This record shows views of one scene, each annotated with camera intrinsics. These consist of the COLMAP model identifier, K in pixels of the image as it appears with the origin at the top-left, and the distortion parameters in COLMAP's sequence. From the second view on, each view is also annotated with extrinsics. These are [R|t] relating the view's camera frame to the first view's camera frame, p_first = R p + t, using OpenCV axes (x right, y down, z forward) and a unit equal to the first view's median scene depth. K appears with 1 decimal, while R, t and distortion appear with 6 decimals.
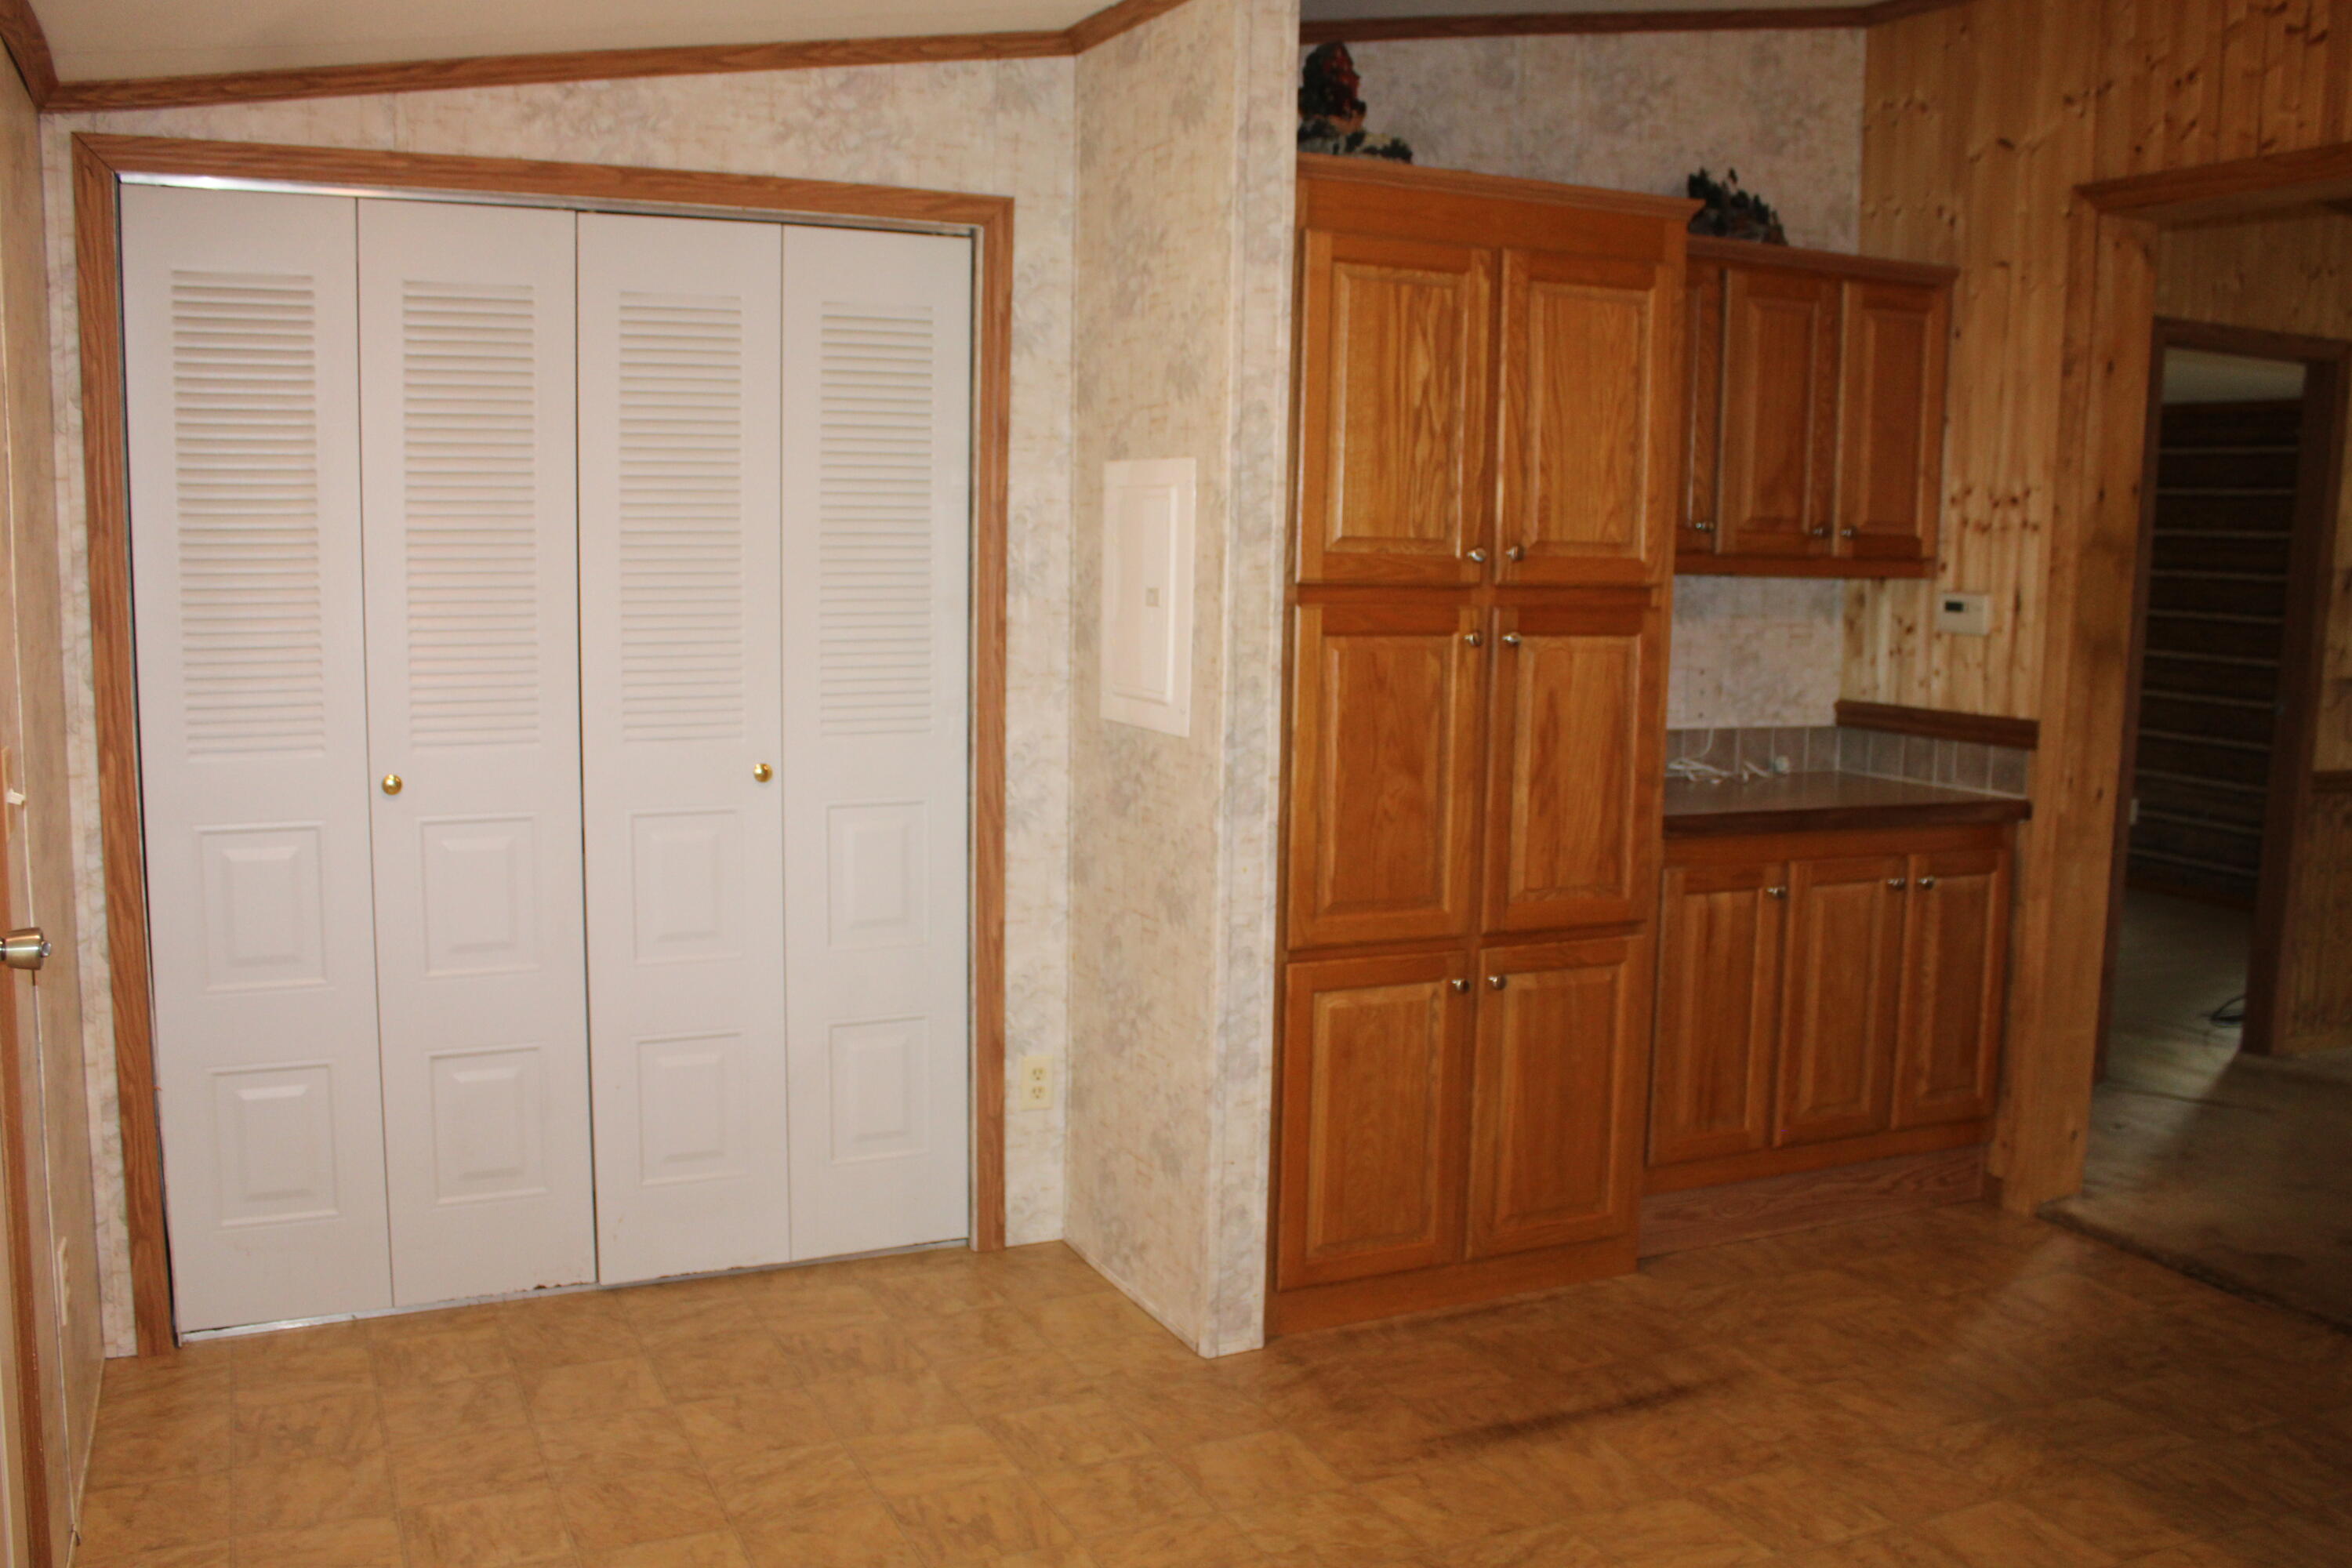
lens RADIAL K [[2091.4, 0, 1152.0], [0, 2091.4, 800.9], [0, 0, 1]] dist [-0.121073, 0.086402]
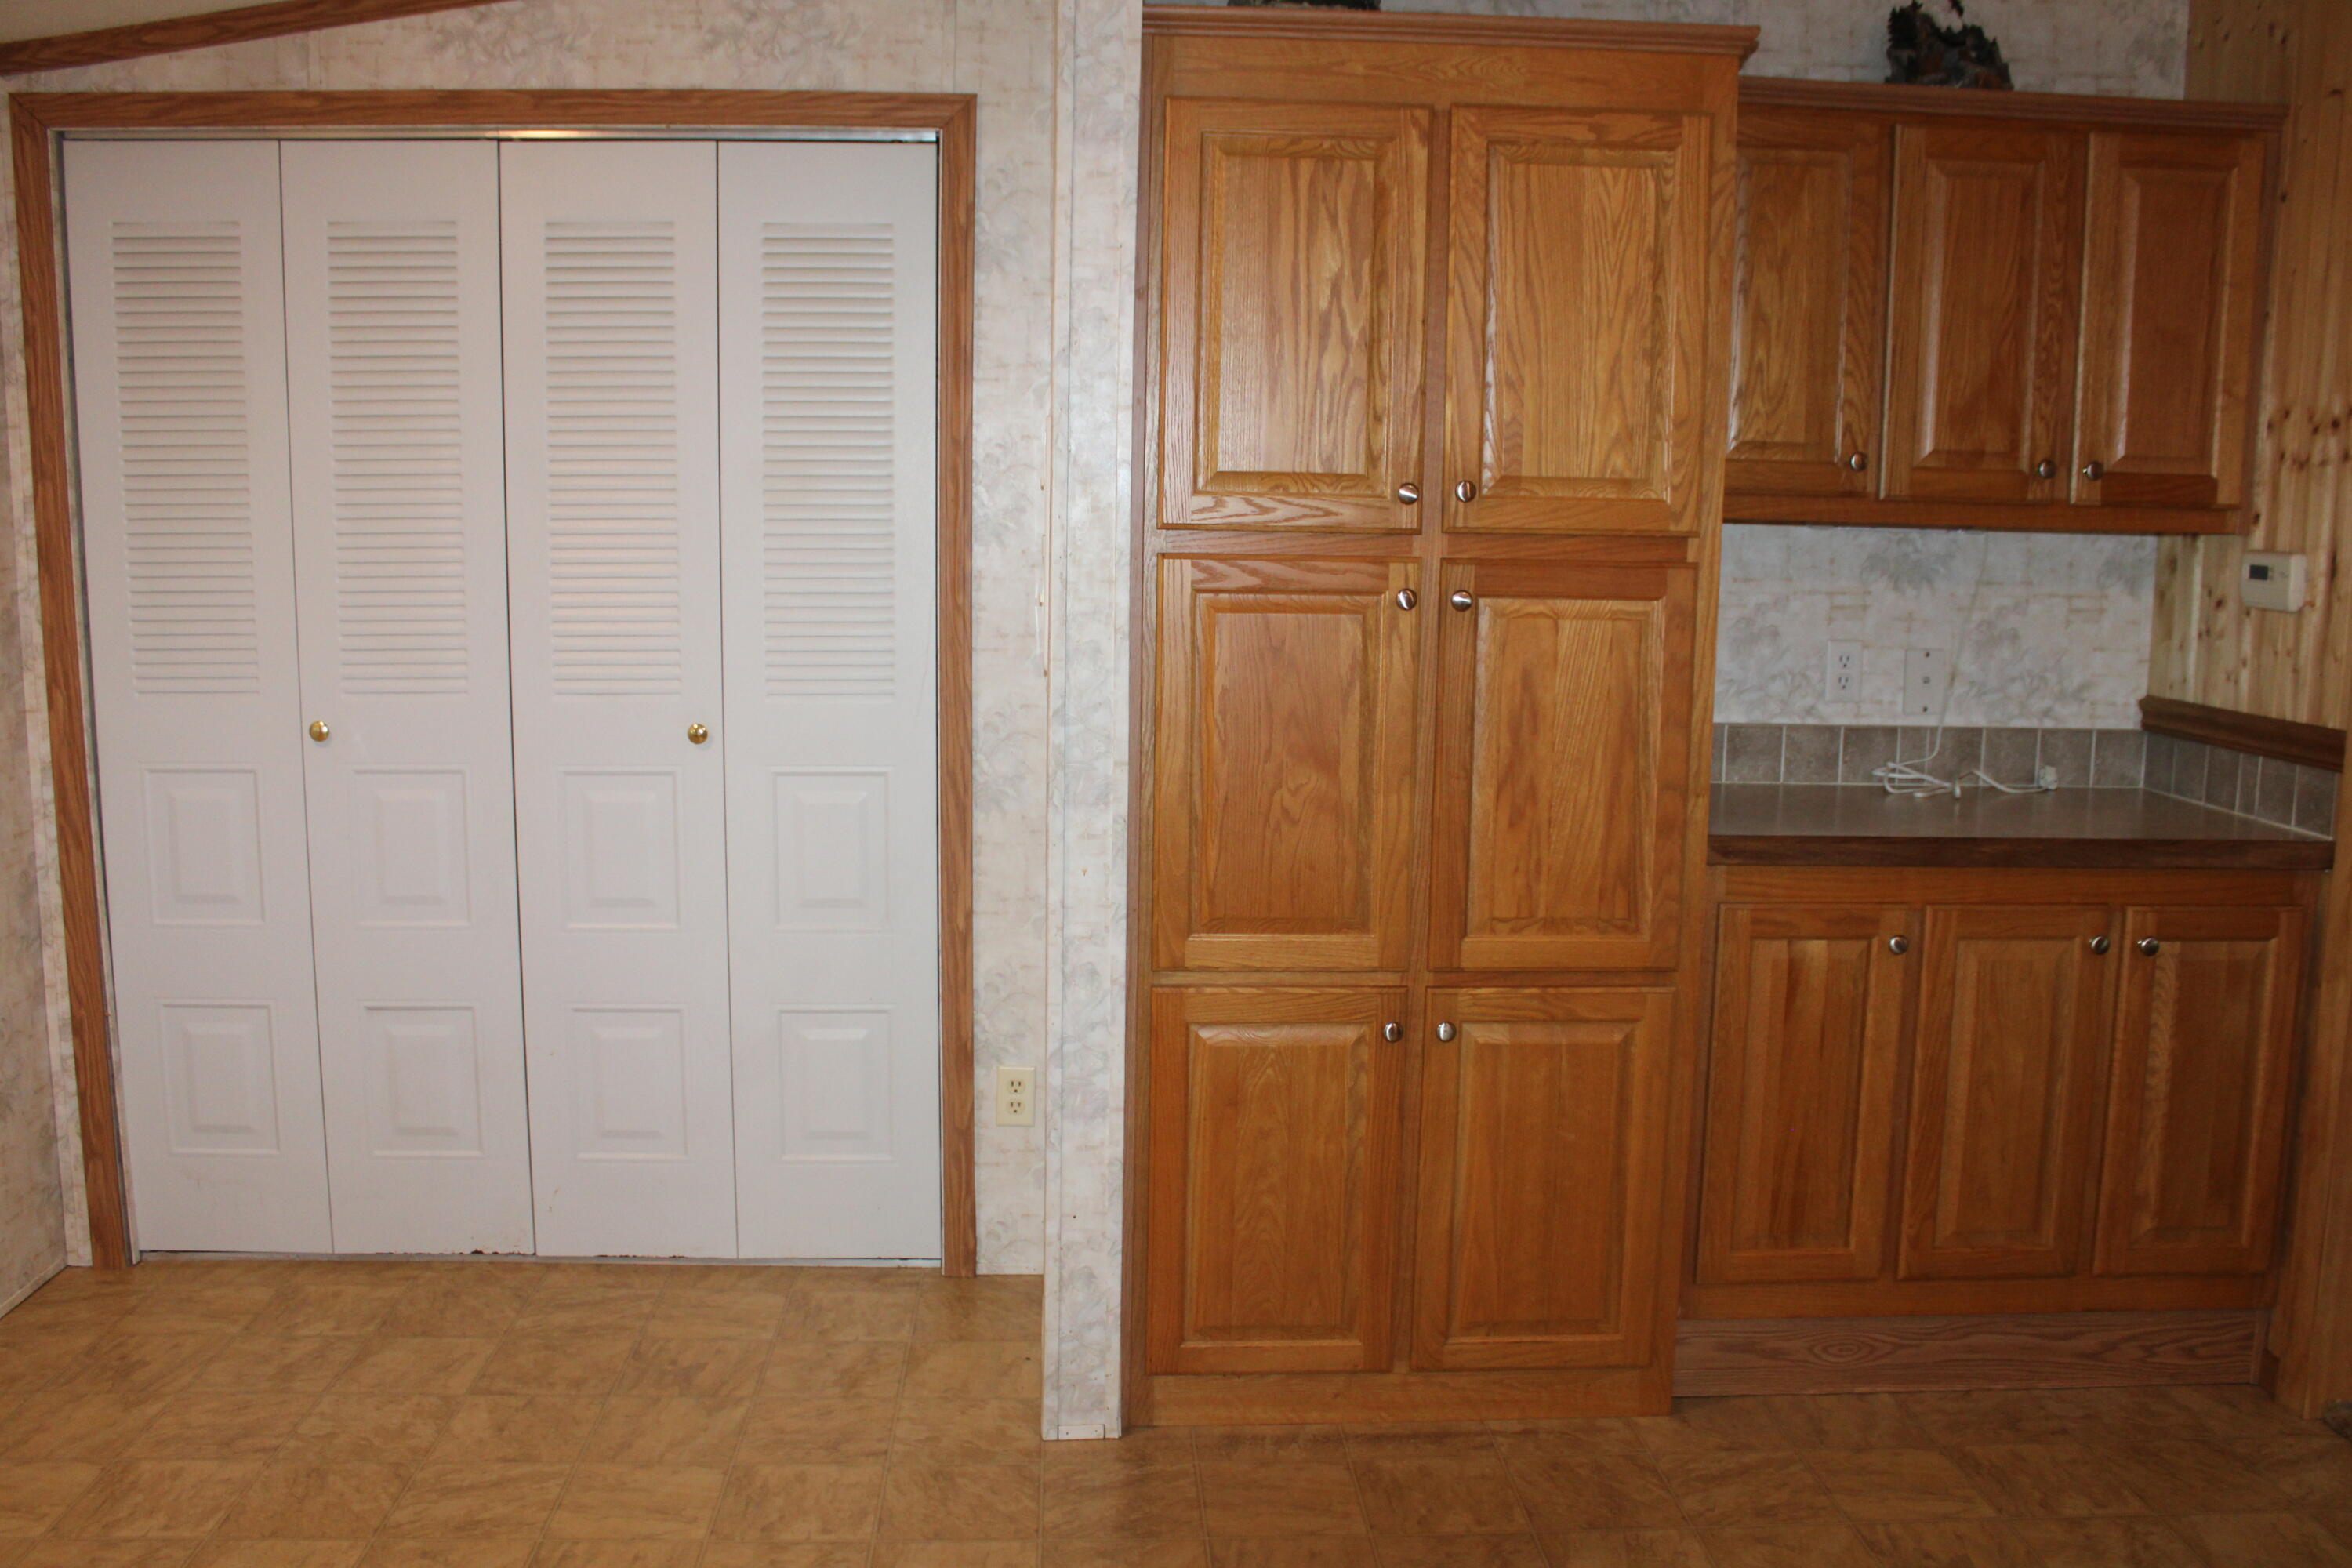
lens RADIAL K [[2091.4, 0, 1175.9], [0, 2091.4, 789.8], [0, 0, 1]] dist [-0.121073, 0.086402]
pose [[0.926388, 0.048767, -0.373400, 0.364045], [-0.045330, 0.998810, 0.017984, -0.015149], [0.373832, 0.000266, 0.927496, 0.221389]]
